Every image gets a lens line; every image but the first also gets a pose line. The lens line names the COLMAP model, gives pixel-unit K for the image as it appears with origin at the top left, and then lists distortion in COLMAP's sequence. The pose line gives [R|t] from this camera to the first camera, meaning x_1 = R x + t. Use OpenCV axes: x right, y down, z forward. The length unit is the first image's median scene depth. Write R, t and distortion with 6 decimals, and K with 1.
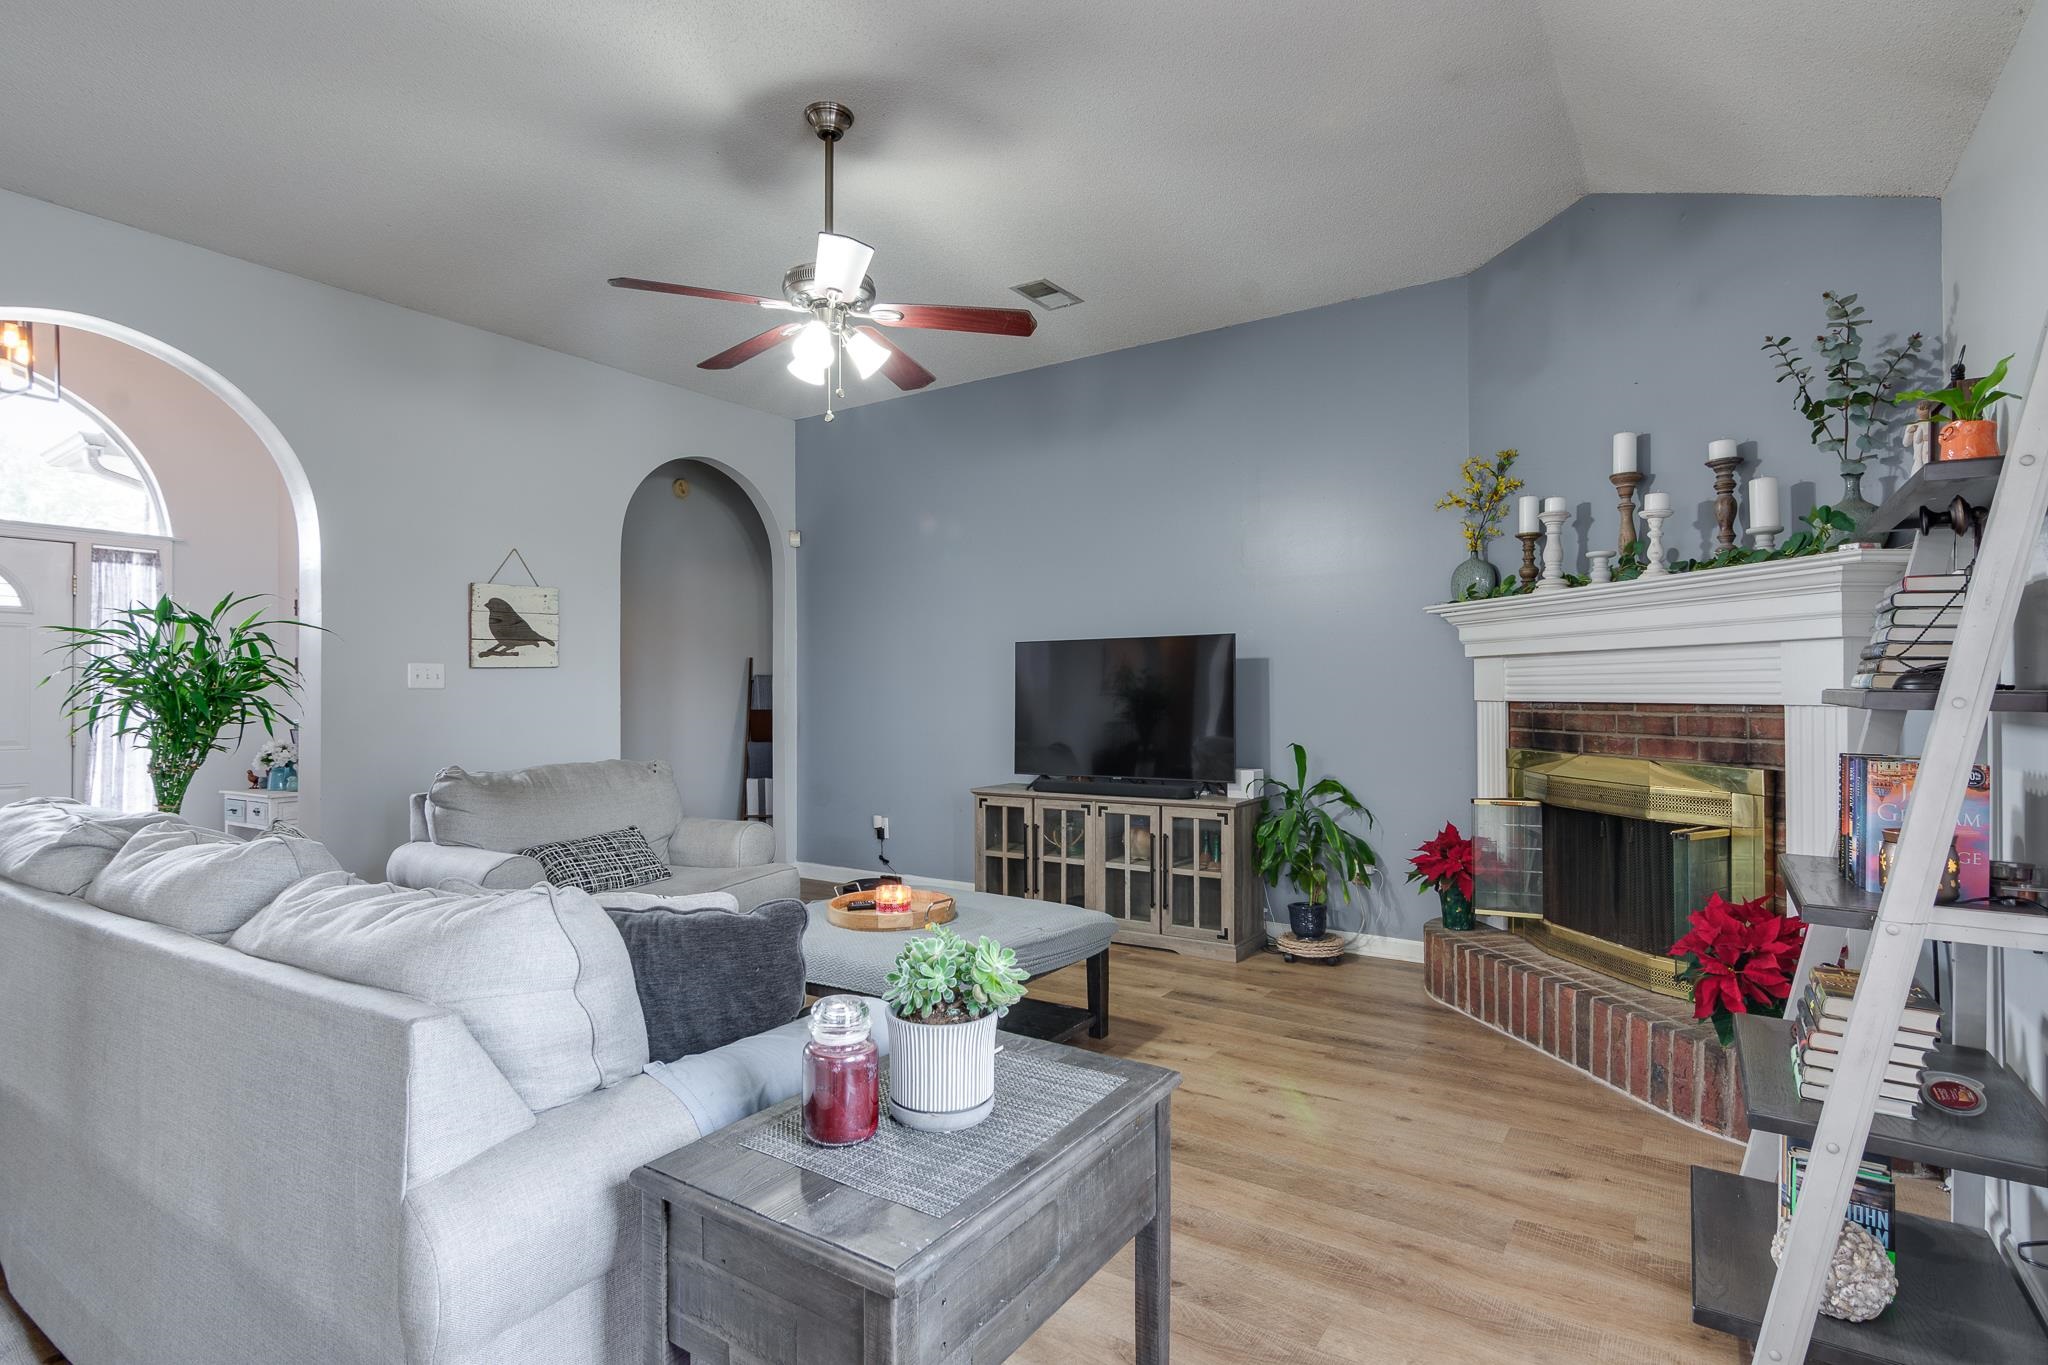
lens RADIAL K [[997.9, 0, 1024.7], [0, 997.9, 697.8], [0, 0, 1]] dist [0.001066, 0.001835]
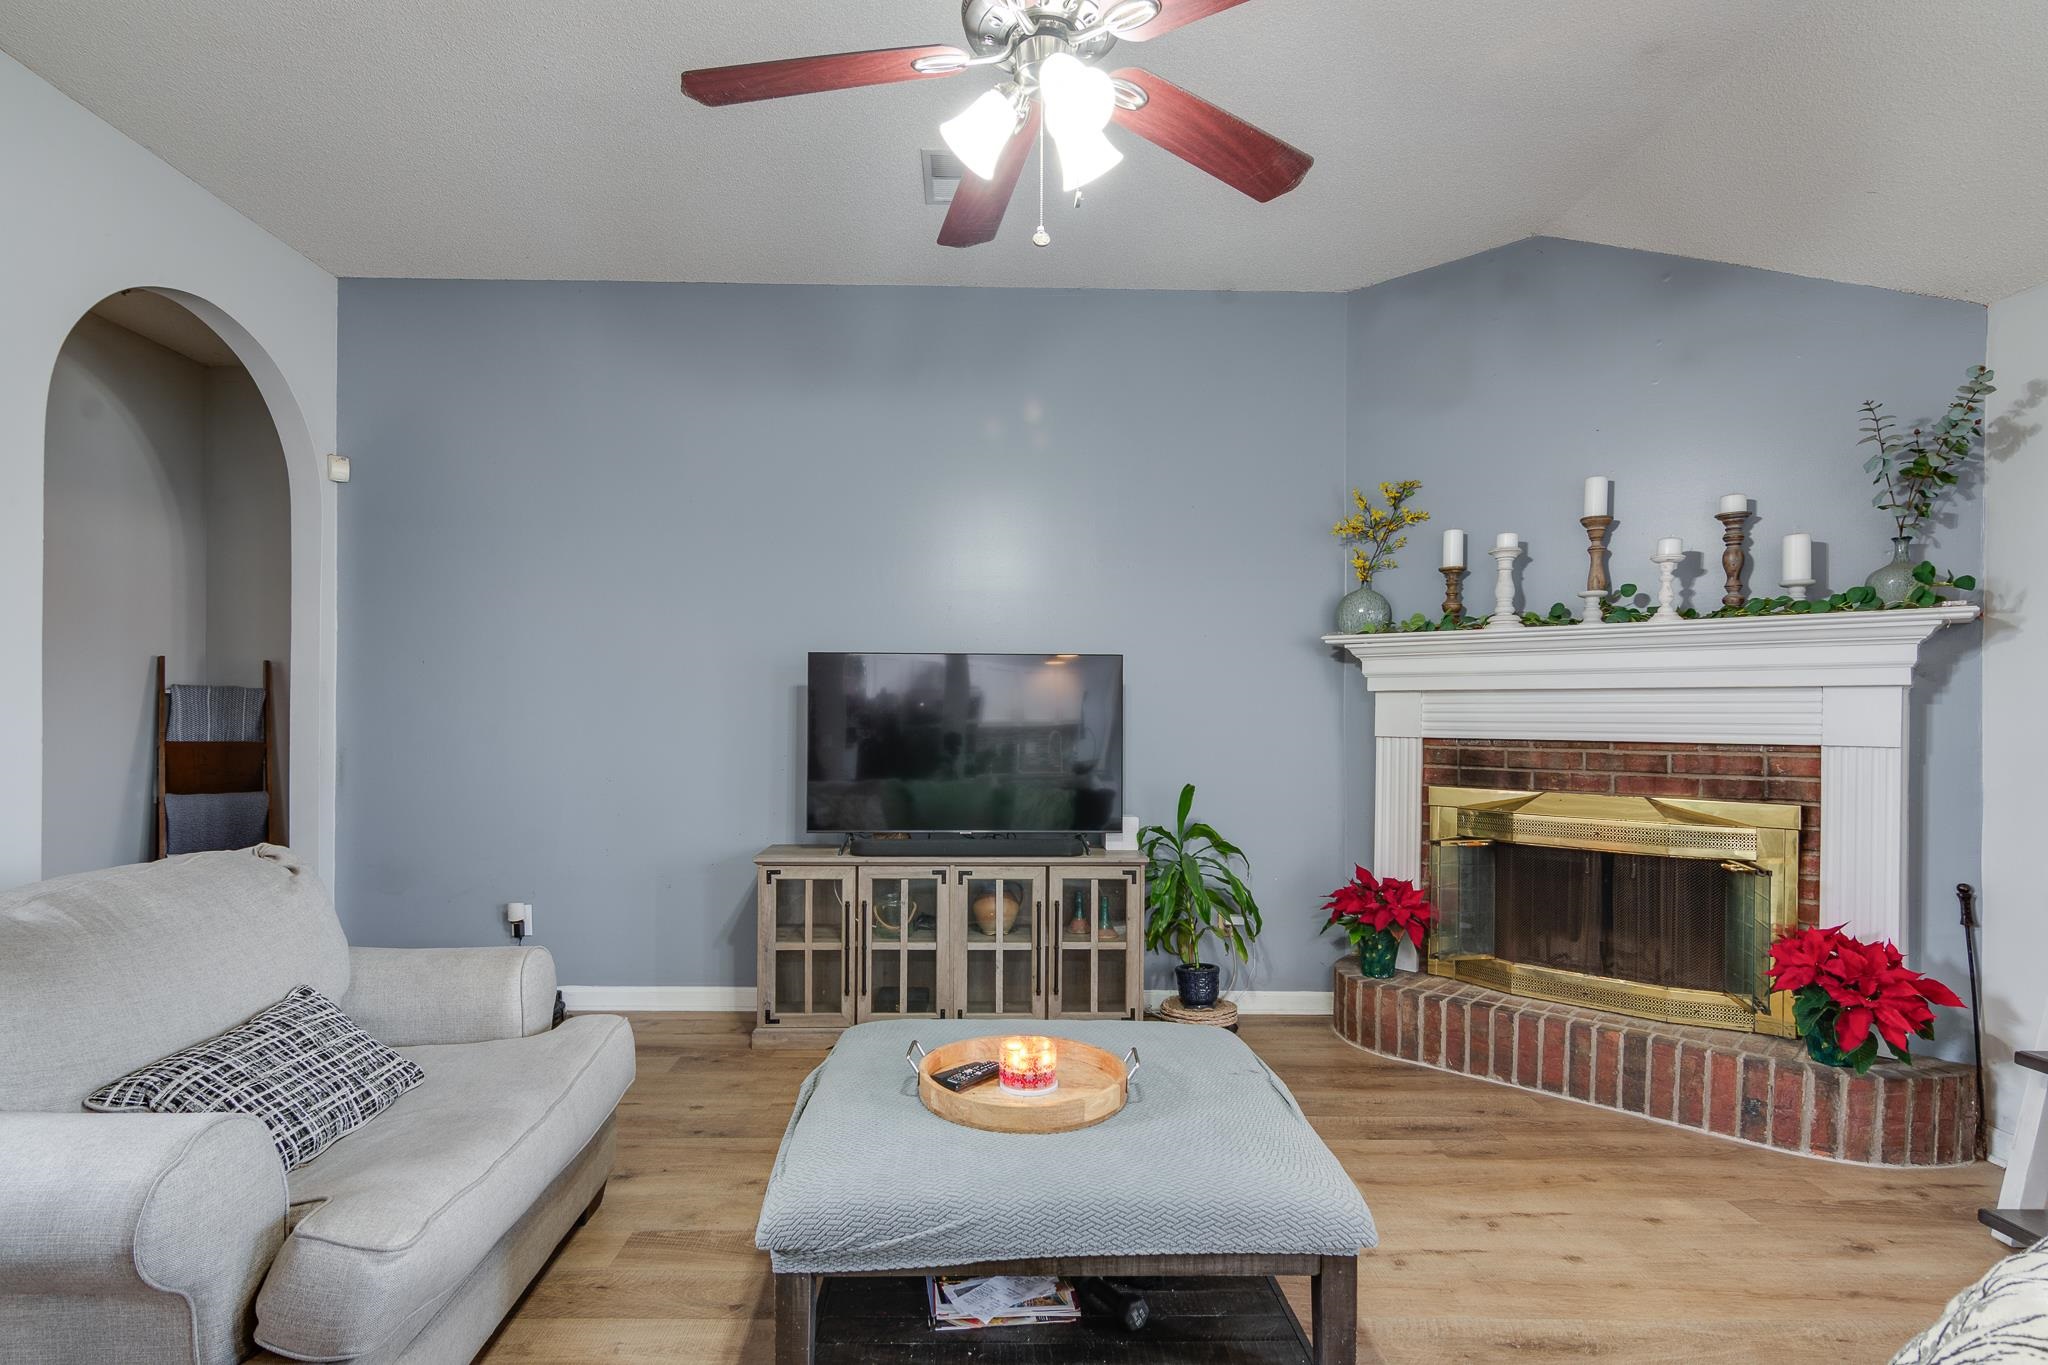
lens RADIAL K [[1009.1, 0, 987.5], [0, 1009.1, 728.0], [0, 0, 1]] dist [0.000300, 0.002788]
pose [[0.825658, 0.006084, 0.564138, -0.406665], [-0.008454, 0.999963, 0.001589, -0.003808], [-0.564108, -0.006081, 0.825679, 0.405486]]
